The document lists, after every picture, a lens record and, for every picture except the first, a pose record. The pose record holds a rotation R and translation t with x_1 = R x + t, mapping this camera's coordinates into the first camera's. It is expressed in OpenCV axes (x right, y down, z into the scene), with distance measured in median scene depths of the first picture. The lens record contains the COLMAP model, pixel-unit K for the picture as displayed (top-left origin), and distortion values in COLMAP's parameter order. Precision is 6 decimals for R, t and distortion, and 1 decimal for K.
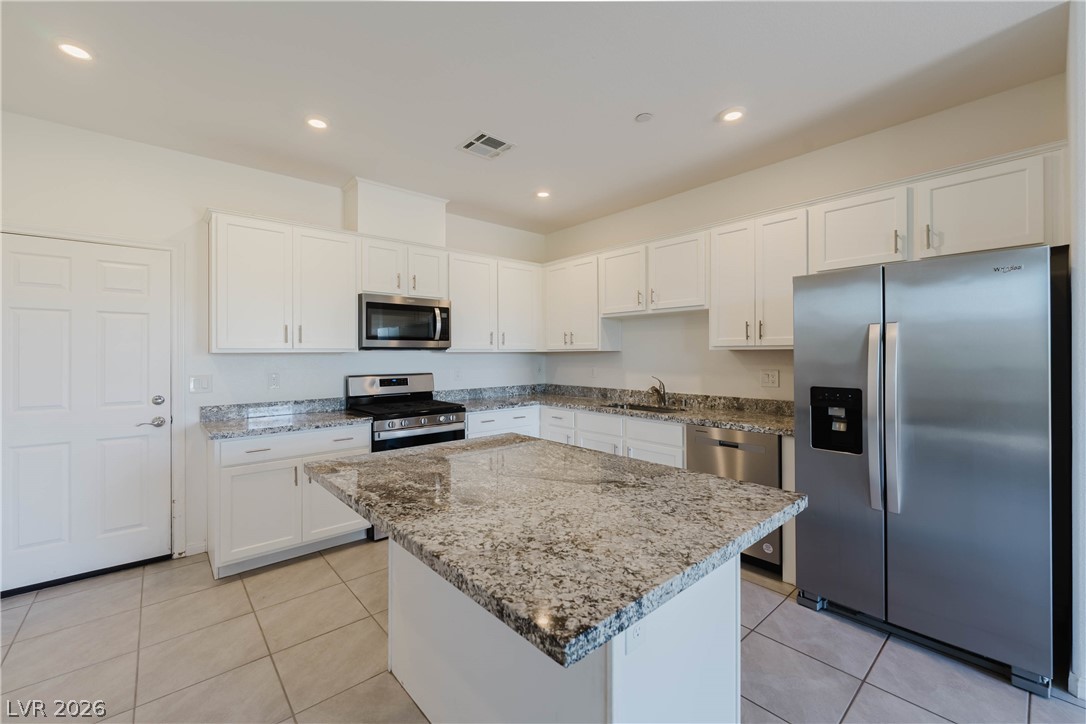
lens RADIAL K [[448.0, 0, 542.2], [0, 448.0, 354.0], [0, 0, 1]] dist [-0.002765, -0.000002]
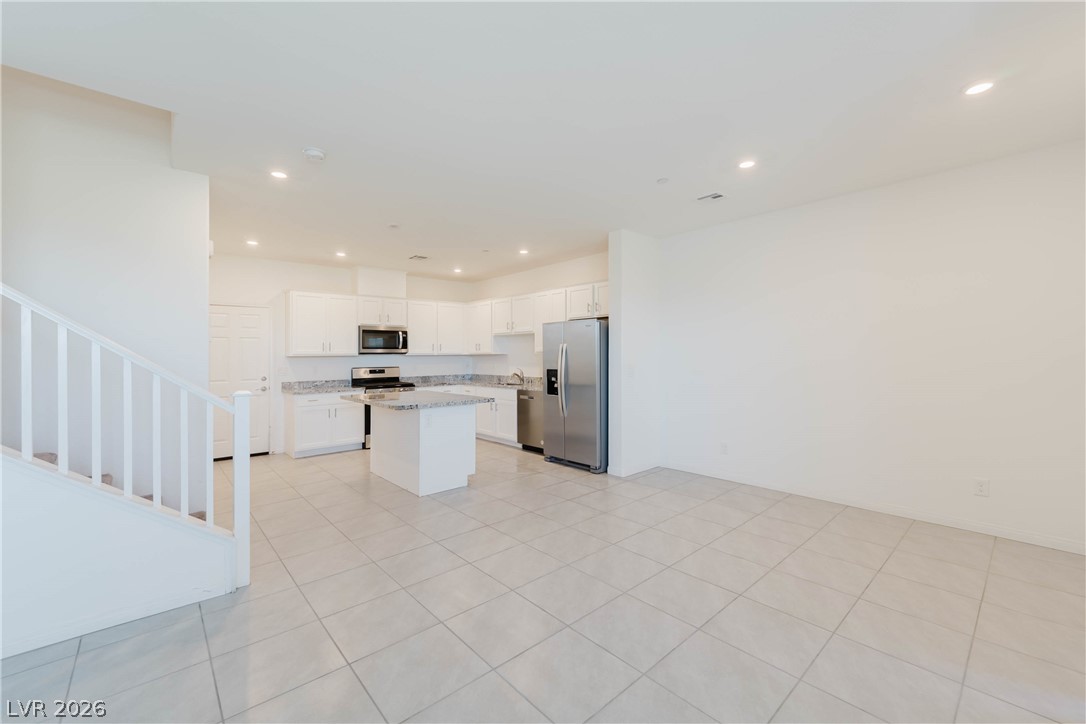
lens RADIAL K [[448.0, 0, 543.3], [0, 448.0, 350.4], [0, 0, 1]] dist [-0.002765, -0.000002]
pose [[0.999954, -0.004231, 0.008606, 0.353150], [0.004341, 0.999908, -0.012832, 0.002275], [-0.008551, 0.012869, 0.999881, -0.892117]]
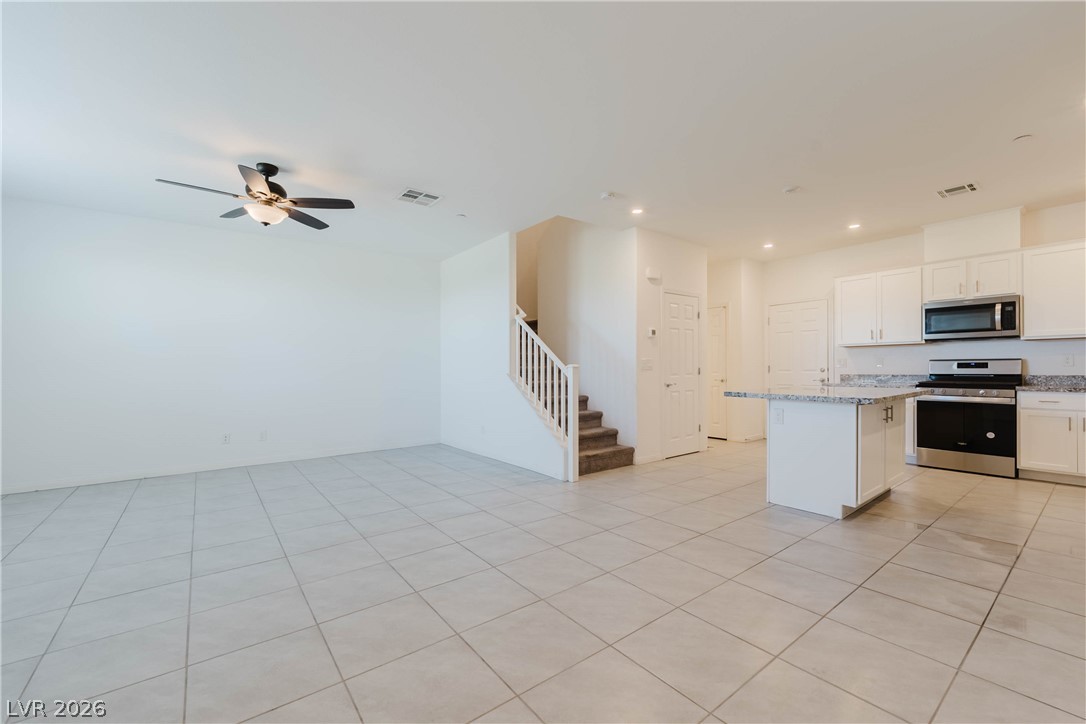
lens RADIAL K [[448.0, 0, 542.3], [0, 448.0, 365.2], [0, 0, 1]] dist [-0.002765, -0.000002]
pose [[-0.068770, 0.000354, -0.997632, 1.078127], [0.006106, 0.999981, -0.000066, 0.057471], [0.997614, -0.006096, -0.068771, -0.152502]]
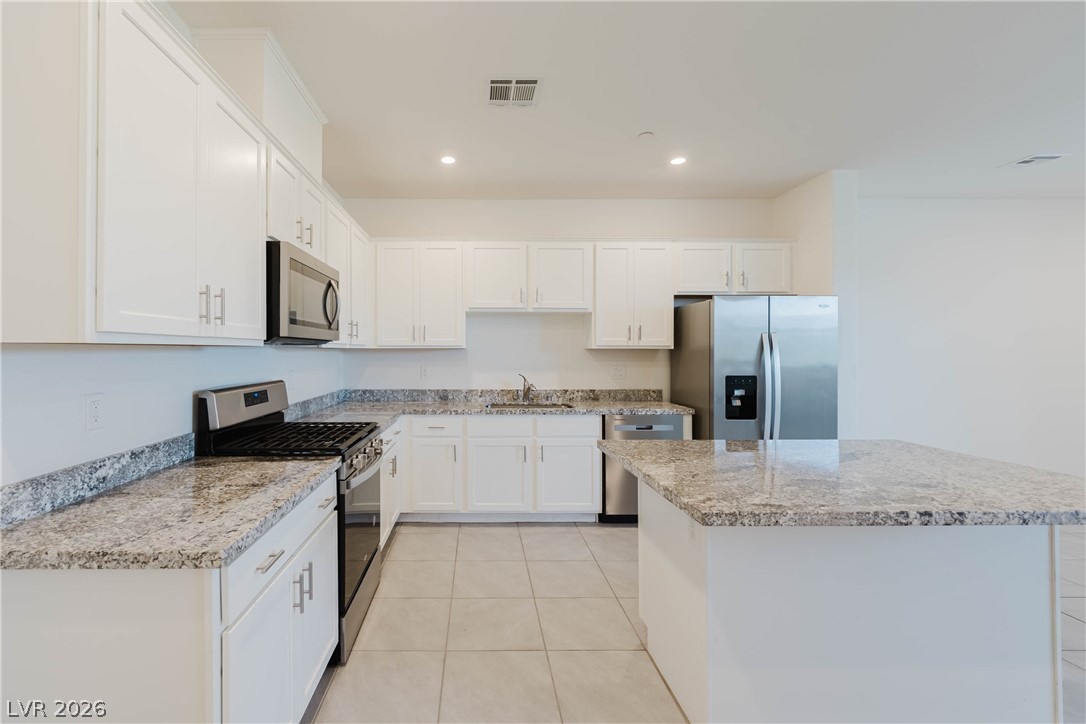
lens RADIAL K [[475.6, 0, 490.7], [0, 475.6, 347.2], [0, 0, 1]] dist [-0.000240, -0.000663]
pose [[0.641447, 0.012817, 0.767061, -0.636457], [-0.004601, 0.999907, -0.012861, 0.003850], [-0.767154, 0.004720, 0.641446, 0.381948]]
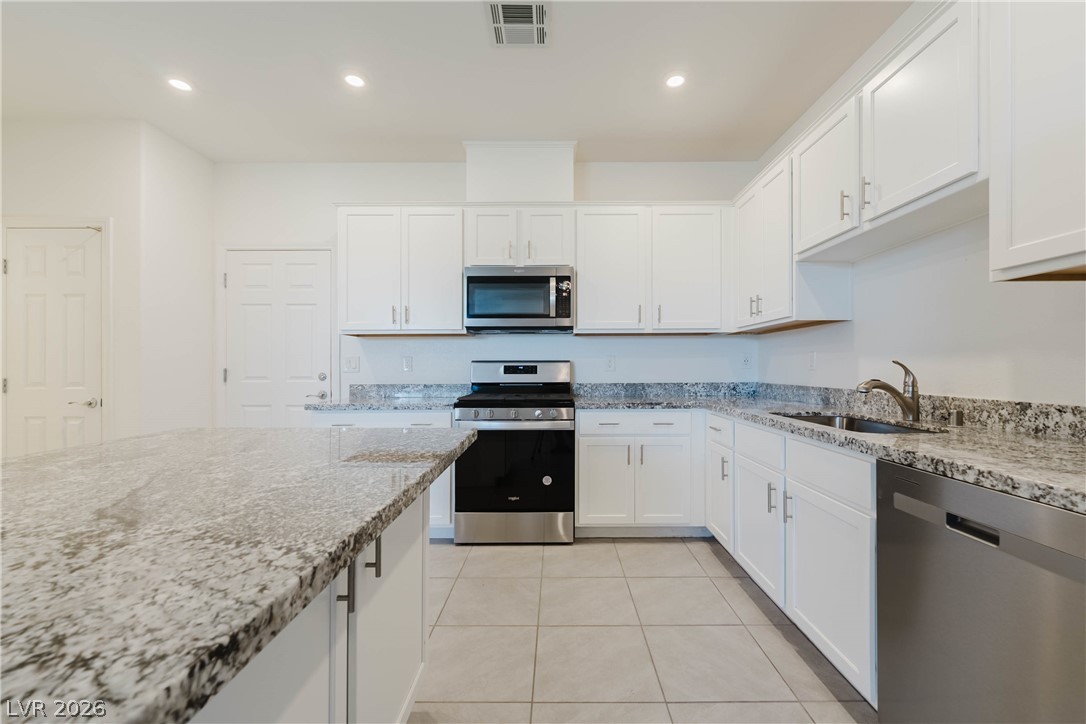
lens RADIAL K [[448.0, 0, 555.3], [0, 448.0, 368.8], [0, 0, 1]] dist [-0.002765, -0.000002]
pose [[0.749109, 0.004418, -0.662432, 0.310962], [-0.001865, 0.999988, 0.004560, 0.059447], [0.662445, -0.002181, 0.749108, 0.405678]]
